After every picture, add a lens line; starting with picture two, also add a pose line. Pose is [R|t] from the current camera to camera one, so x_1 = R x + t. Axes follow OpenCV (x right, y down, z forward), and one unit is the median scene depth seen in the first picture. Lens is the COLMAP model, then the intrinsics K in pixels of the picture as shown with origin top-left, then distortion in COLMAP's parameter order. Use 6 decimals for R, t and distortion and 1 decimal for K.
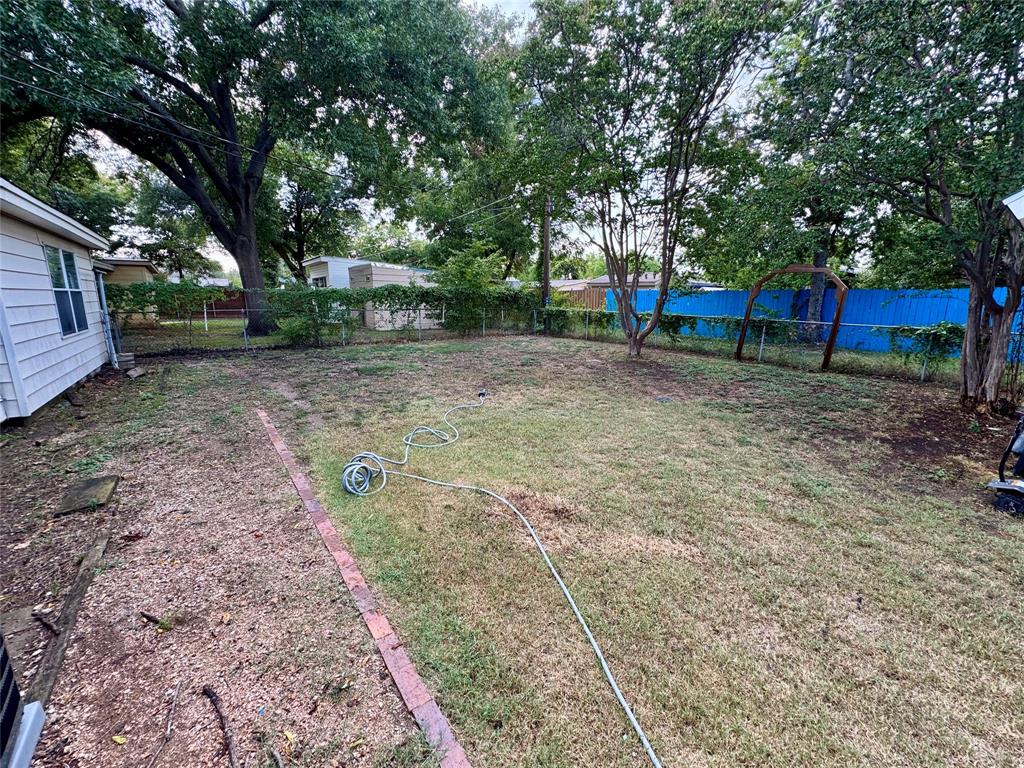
lens RADIAL K [[409.4, 0, 509.4], [0, 409.4, 382.3], [0, 0, 1]] dist [-0.002133, 0.000428]
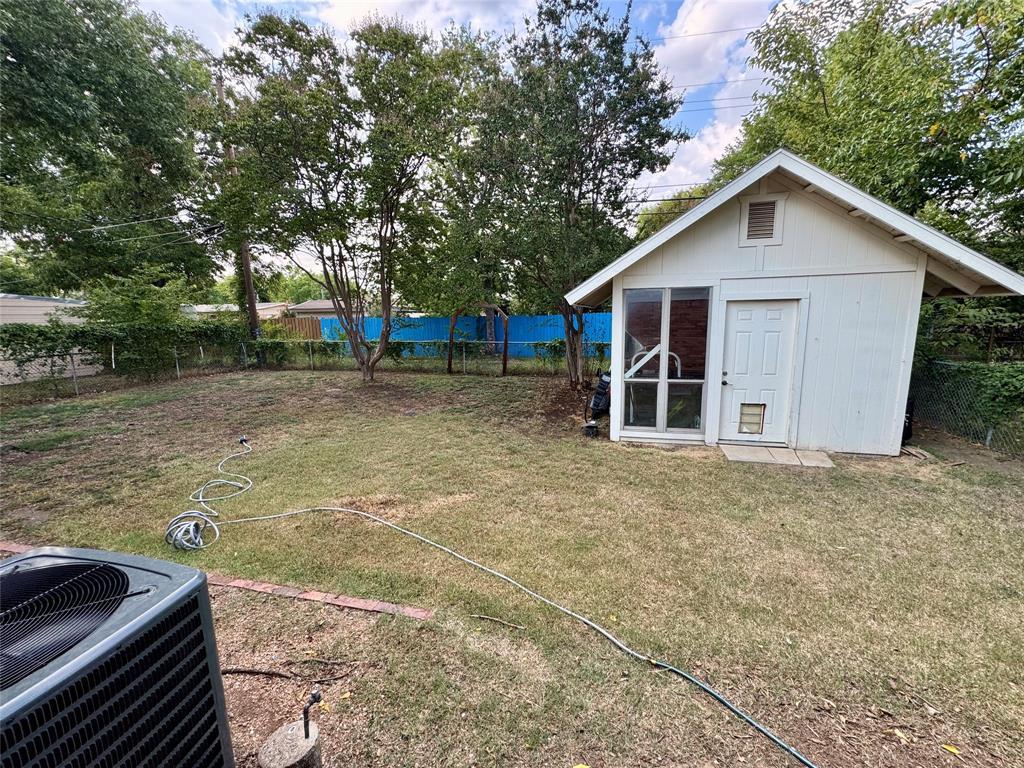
lens RADIAL K [[409.4, 0, 514.8], [0, 409.4, 385.4], [0, 0, 1]] dist [-0.002133, 0.000428]
pose [[0.760784, -0.132172, 0.635404, -0.116953], [0.155472, 0.987652, 0.019293, -0.013144], [-0.630108, 0.084110, 0.771939, -0.125693]]
